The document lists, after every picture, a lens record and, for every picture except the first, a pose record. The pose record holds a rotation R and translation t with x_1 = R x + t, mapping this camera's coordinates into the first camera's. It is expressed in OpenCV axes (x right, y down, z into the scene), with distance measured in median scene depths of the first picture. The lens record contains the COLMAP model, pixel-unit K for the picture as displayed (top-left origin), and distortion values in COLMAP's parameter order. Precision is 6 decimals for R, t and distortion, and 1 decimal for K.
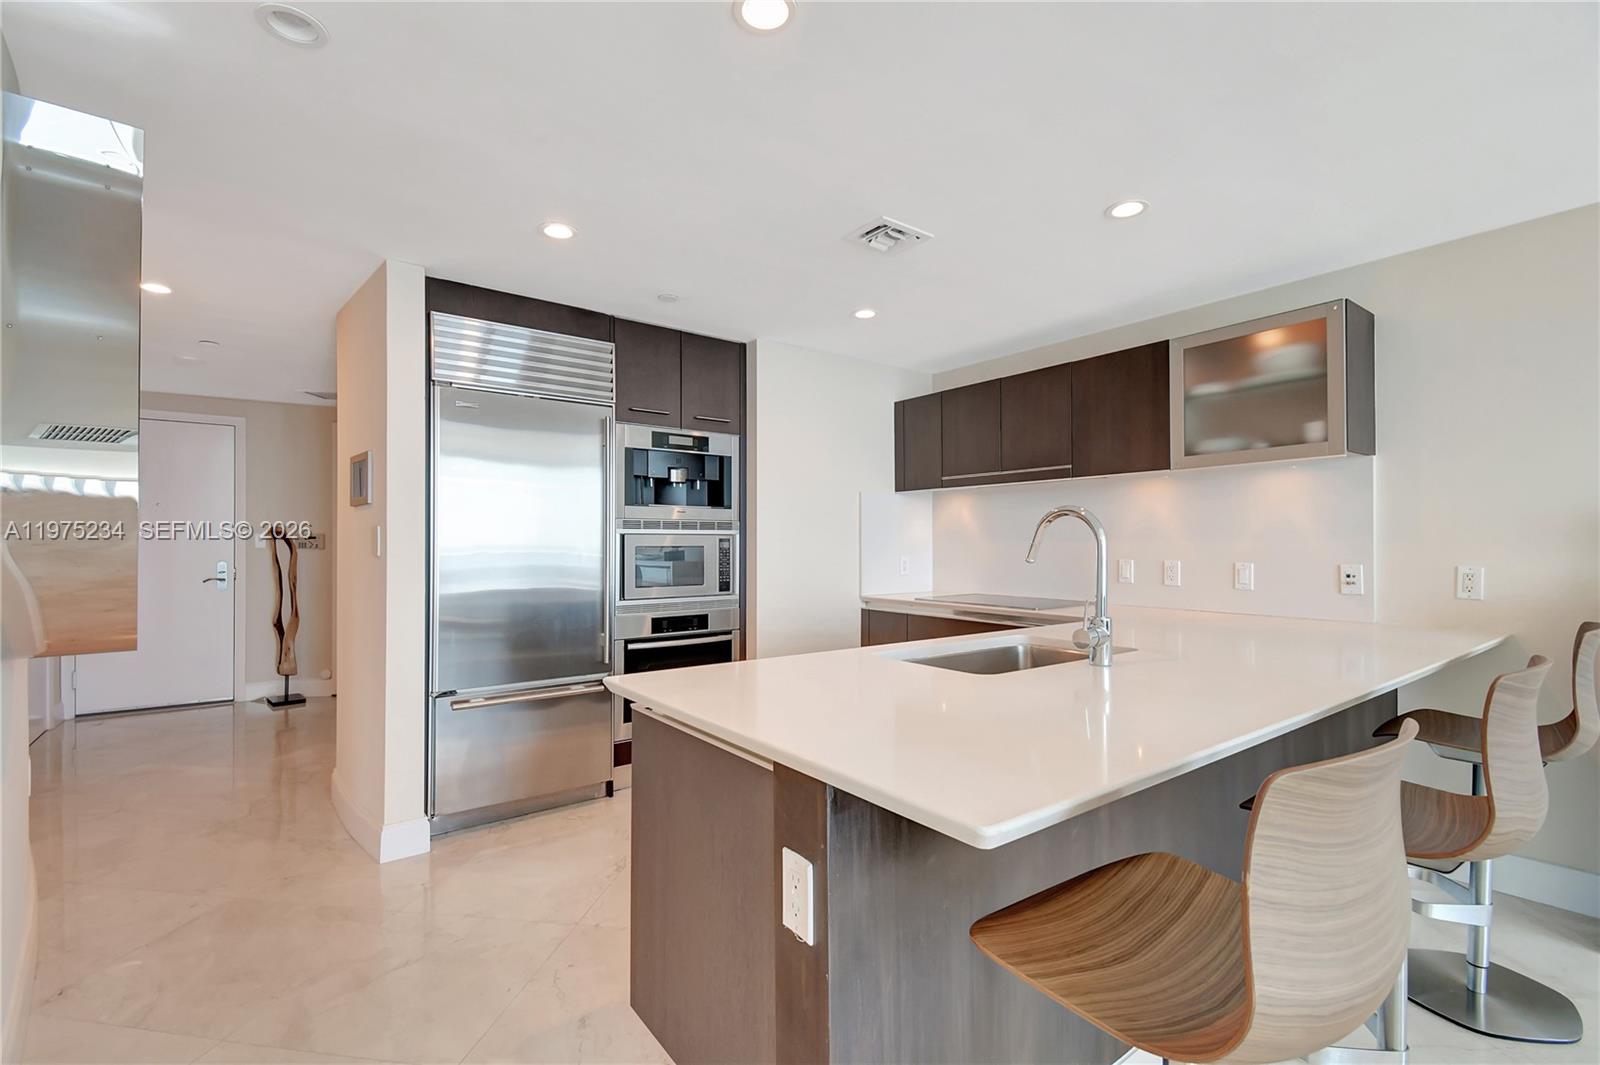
lens RADIAL K [[707.6, 0, 793.1], [0, 707.6, 537.6], [0, 0, 1]] dist [-0.003056, -0.000272]
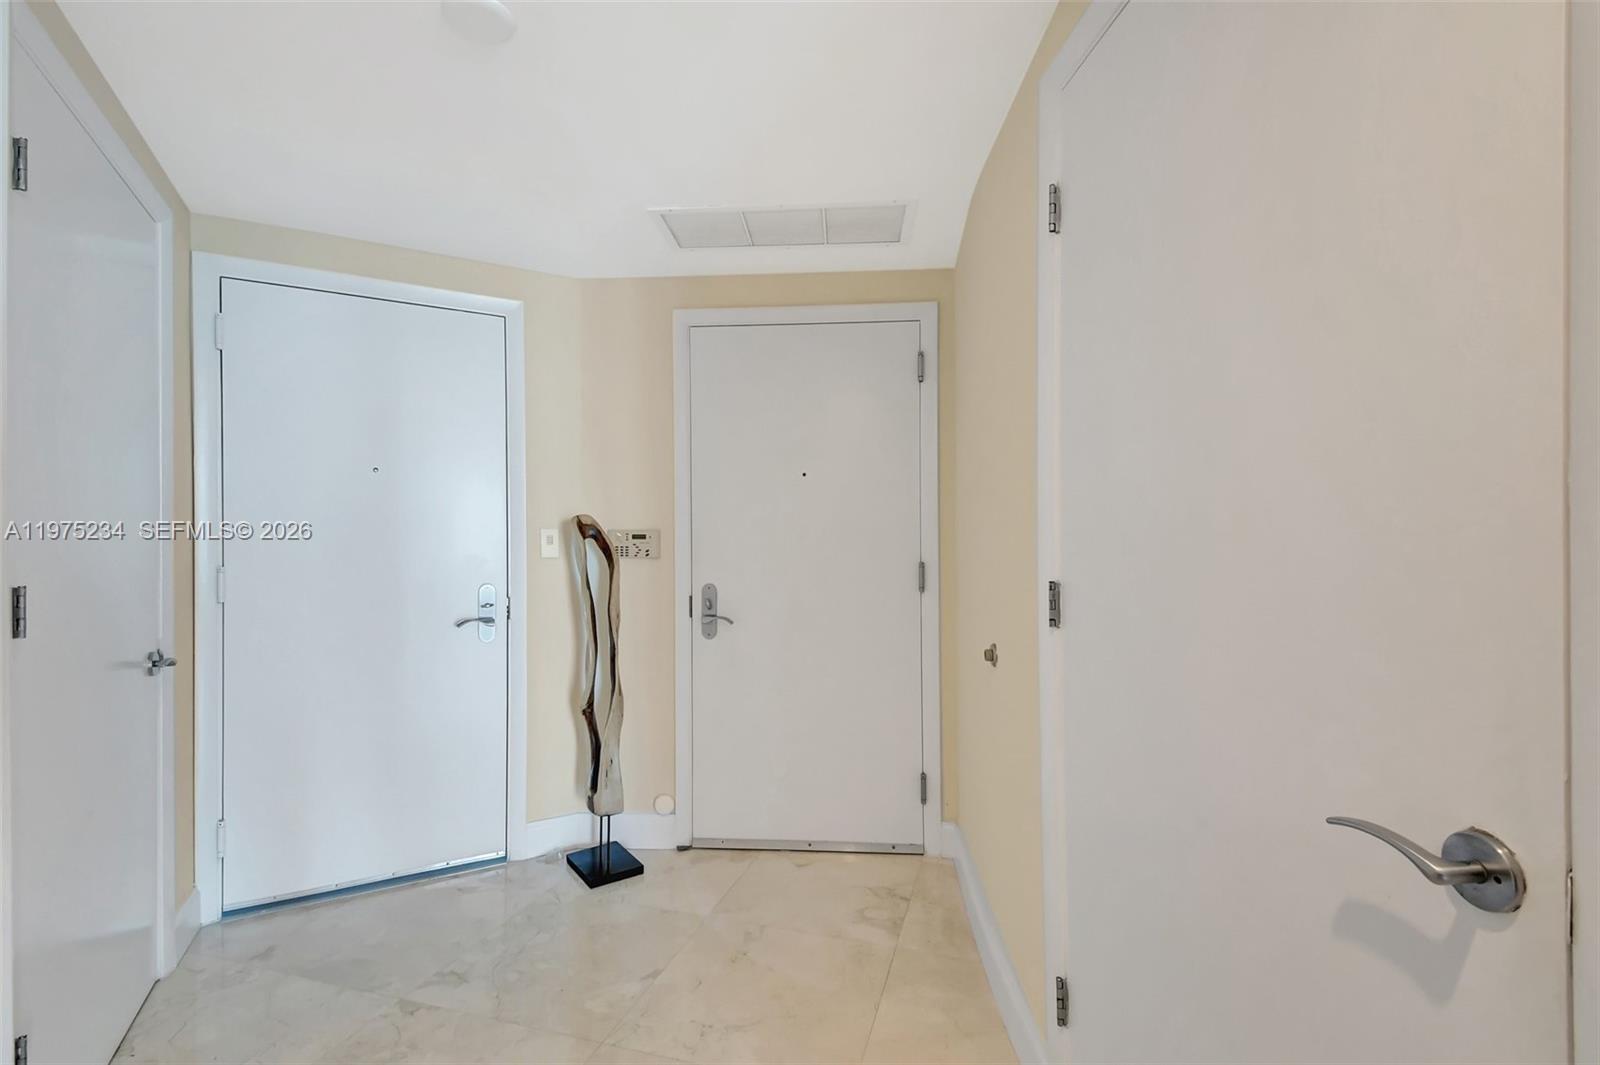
lens RADIAL K [[707.6, 0, 806.9], [0, 707.6, 534.5], [0, 0, 1]] dist [-0.003056, -0.000272]
pose [[0.988046, 0.000195, -0.154157, -0.496937], [-0.000155, 1.000000, 0.000271, -0.001588], [0.154158, -0.000244, 0.988046, 0.527958]]
